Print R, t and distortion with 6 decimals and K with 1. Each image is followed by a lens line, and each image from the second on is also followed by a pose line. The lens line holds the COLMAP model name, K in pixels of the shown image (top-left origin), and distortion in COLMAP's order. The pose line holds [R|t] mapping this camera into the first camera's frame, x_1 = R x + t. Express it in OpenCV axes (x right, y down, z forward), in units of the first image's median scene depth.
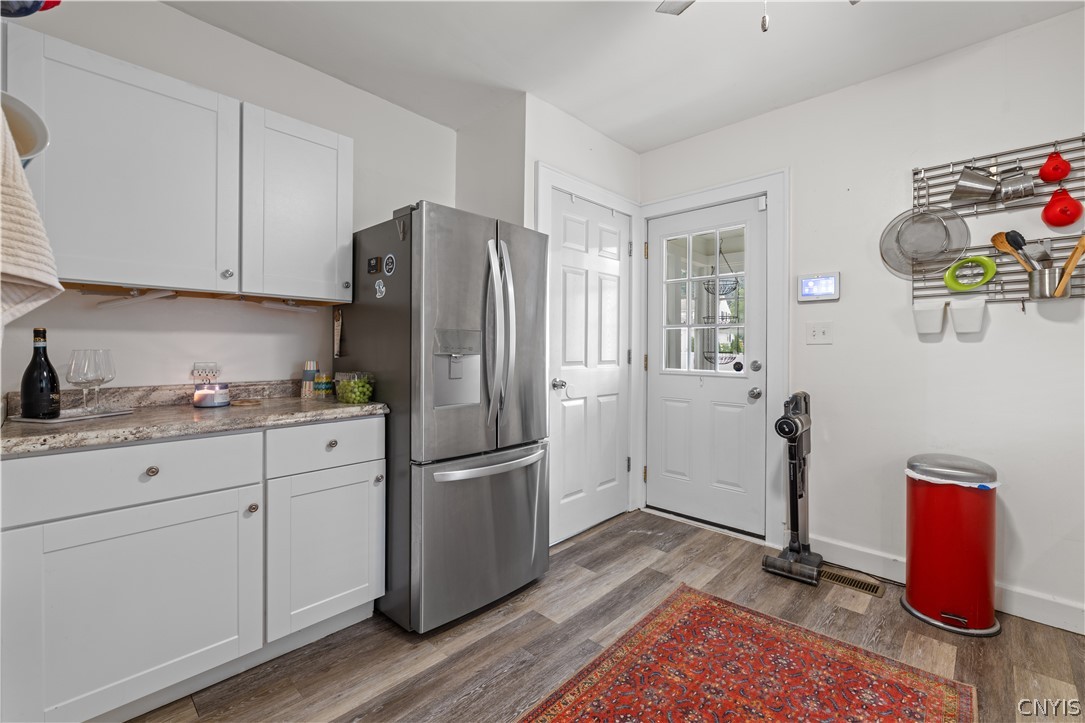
lens RADIAL K [[473.4, 0, 540.8], [0, 473.4, 360.1], [0, 0, 1]] dist [-0.000121, -0.000155]
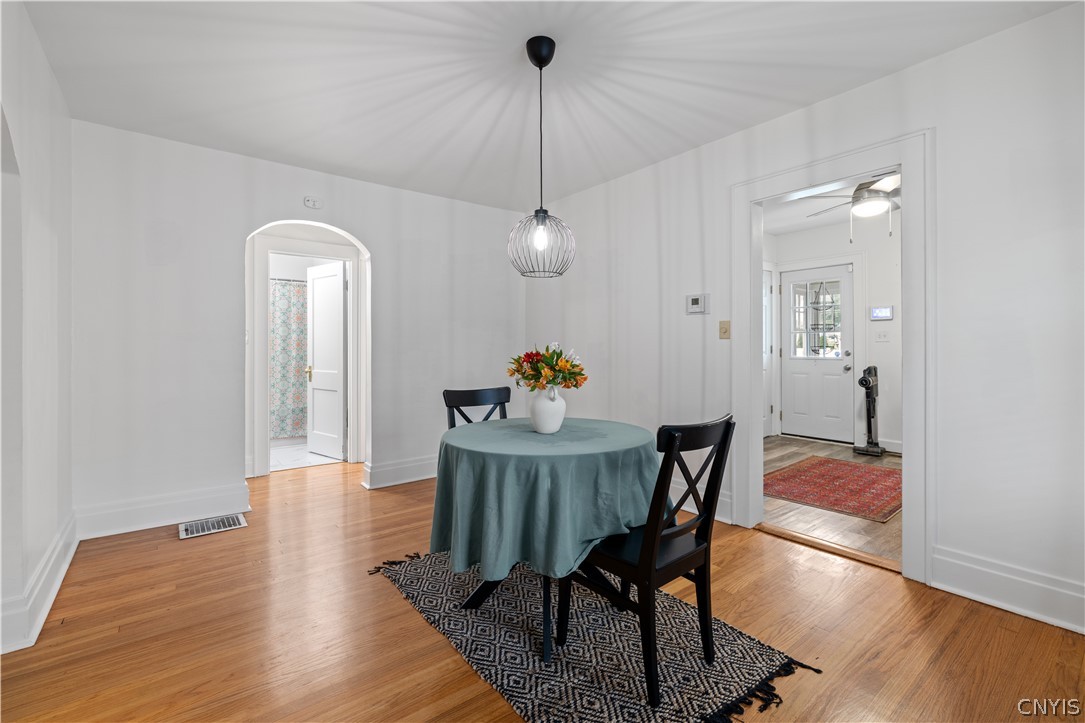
lens RADIAL K [[473.4, 0, 543.0], [0, 473.4, 354.5], [0, 0, 1]] dist [-0.000121, -0.000155]
pose [[0.990555, -0.008541, -0.136850, -0.553973], [0.007249, 0.999924, -0.009939, 0.030150], [0.136924, 0.008853, 0.990542, -1.168967]]
